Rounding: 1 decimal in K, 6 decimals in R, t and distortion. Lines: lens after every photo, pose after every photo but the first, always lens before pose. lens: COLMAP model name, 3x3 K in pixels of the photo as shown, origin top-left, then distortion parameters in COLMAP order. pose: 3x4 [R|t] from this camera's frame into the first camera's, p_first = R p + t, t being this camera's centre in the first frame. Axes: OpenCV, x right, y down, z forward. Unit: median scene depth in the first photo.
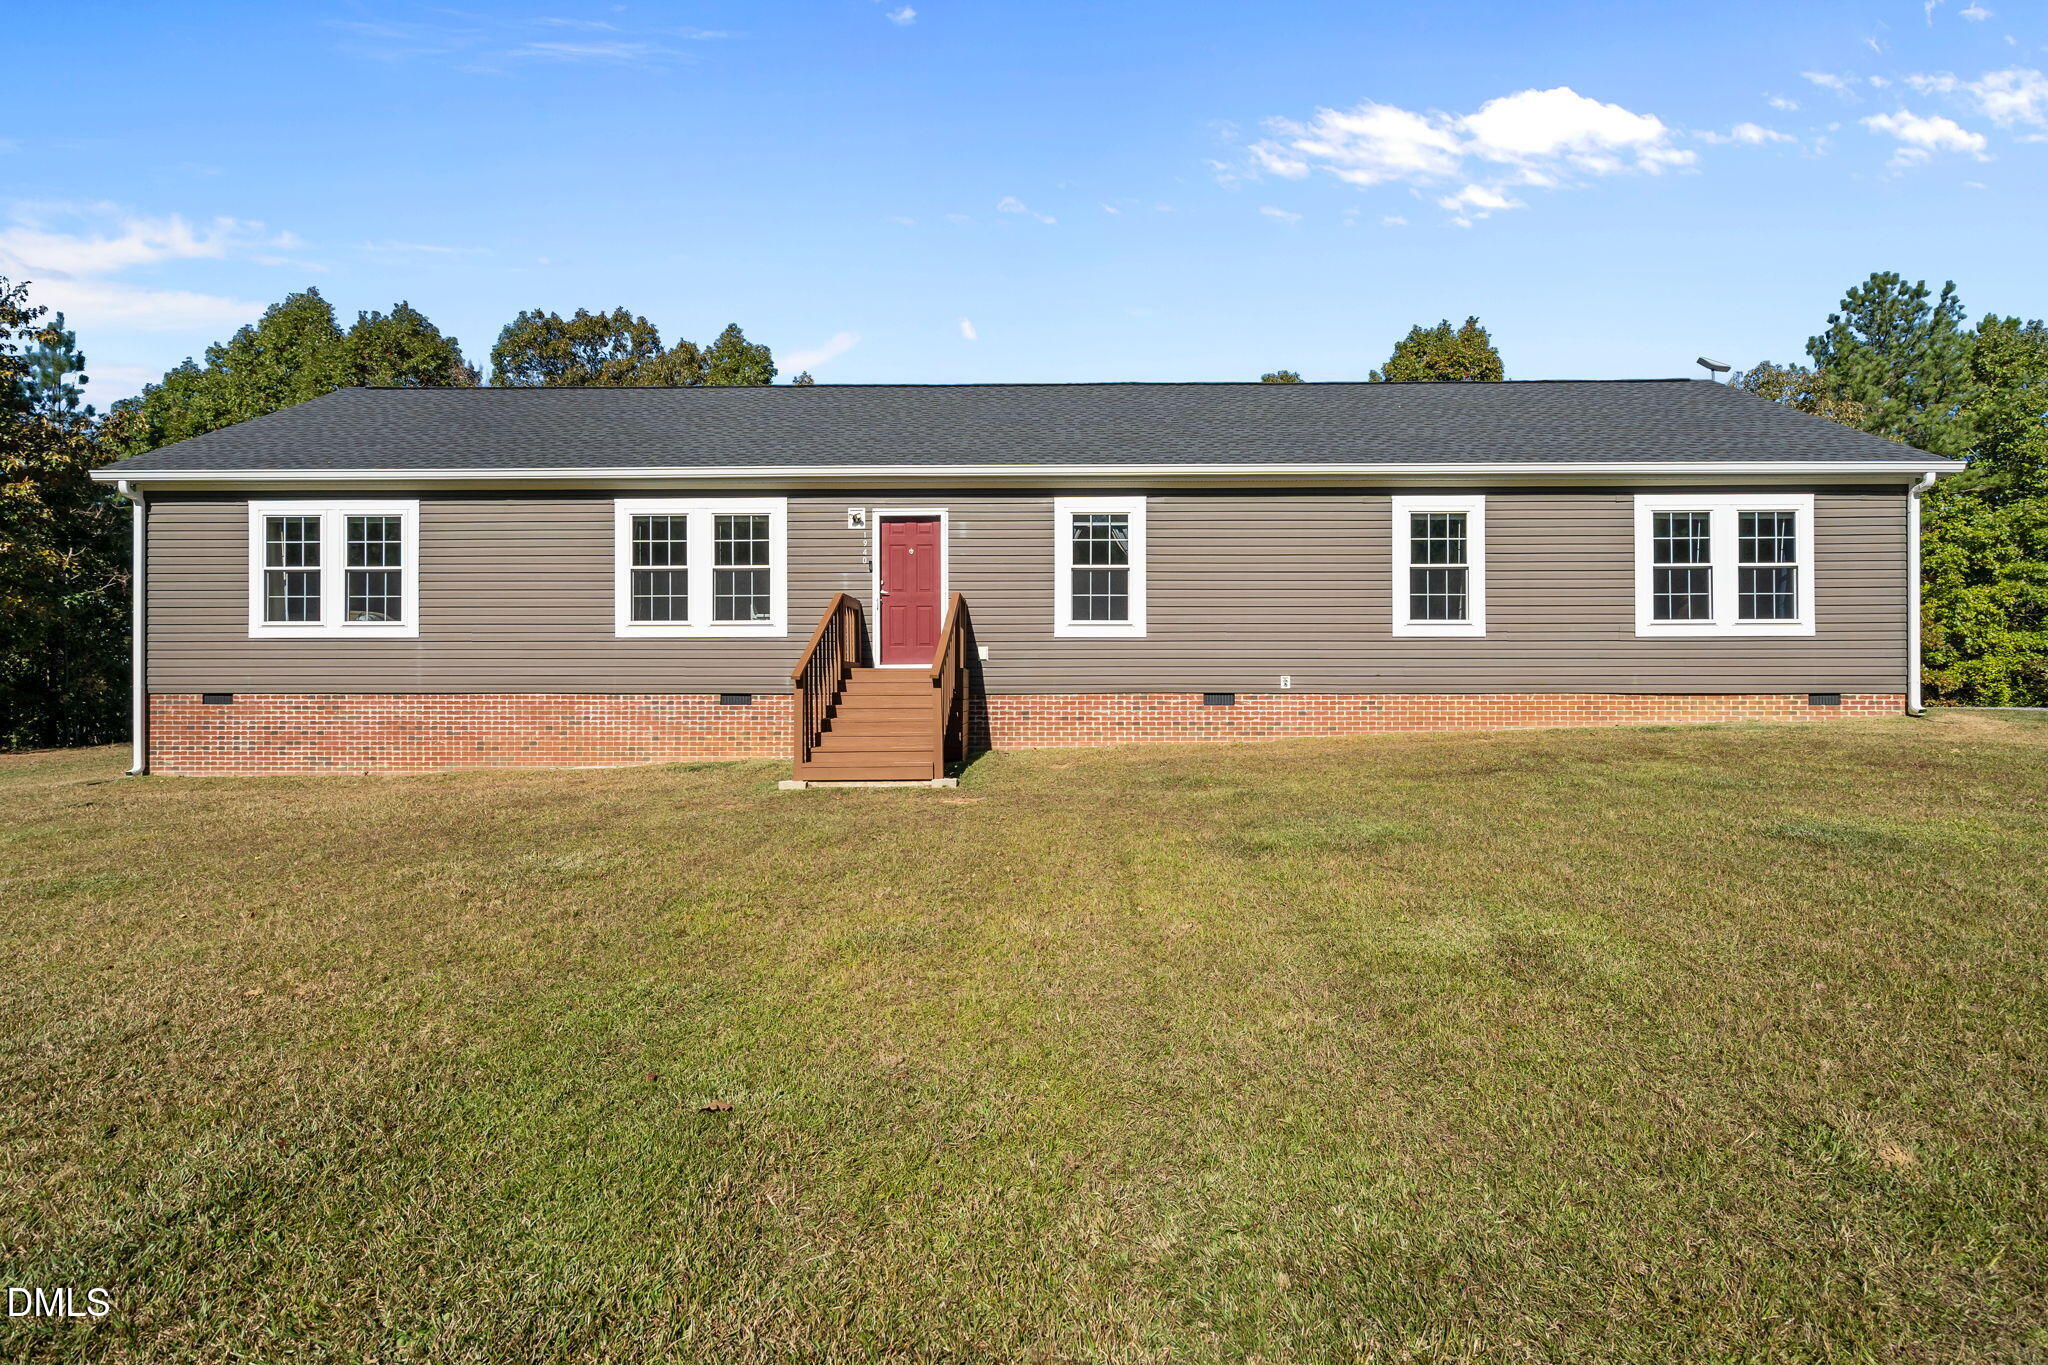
lens RADIAL K [[1033.4, 0, 998.4], [0, 1033.4, 685.8], [0, 0, 1]] dist [-0.000896, -0.000056]
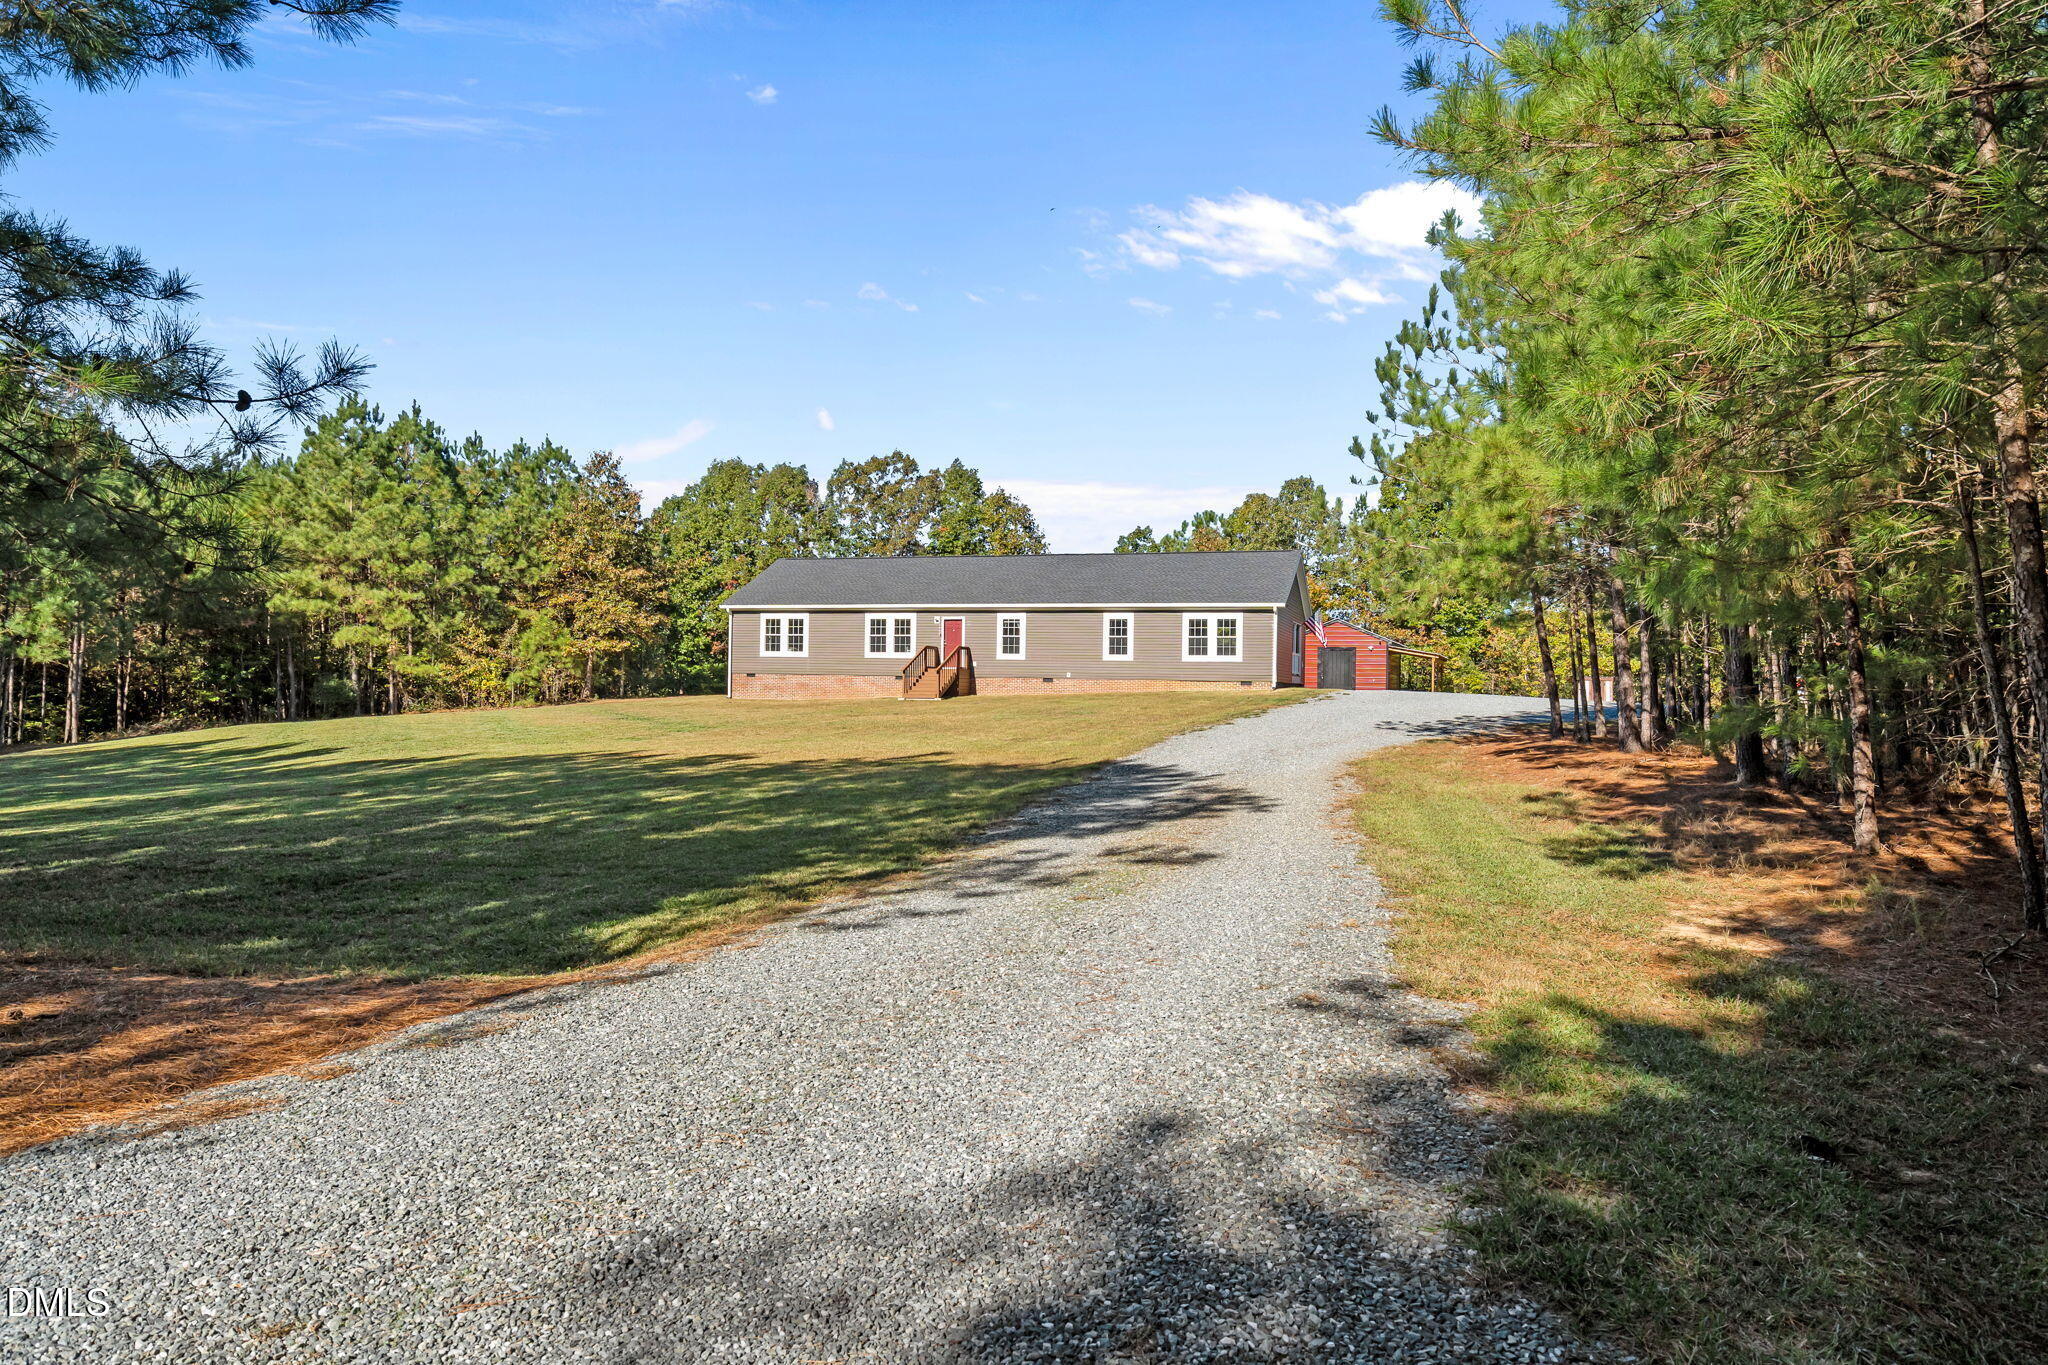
lens RADIAL K [[1256.0, 0, 1012.9], [0, 1256.0, 713.3], [0, 0, 1]] dist [-0.002517, -0.000917]
pose [[0.955994, 0.023476, -0.292445, 1.181851], [-0.017475, 0.999580, 0.023117, 0.026538], [0.292865, -0.016990, 0.956003, -2.526094]]
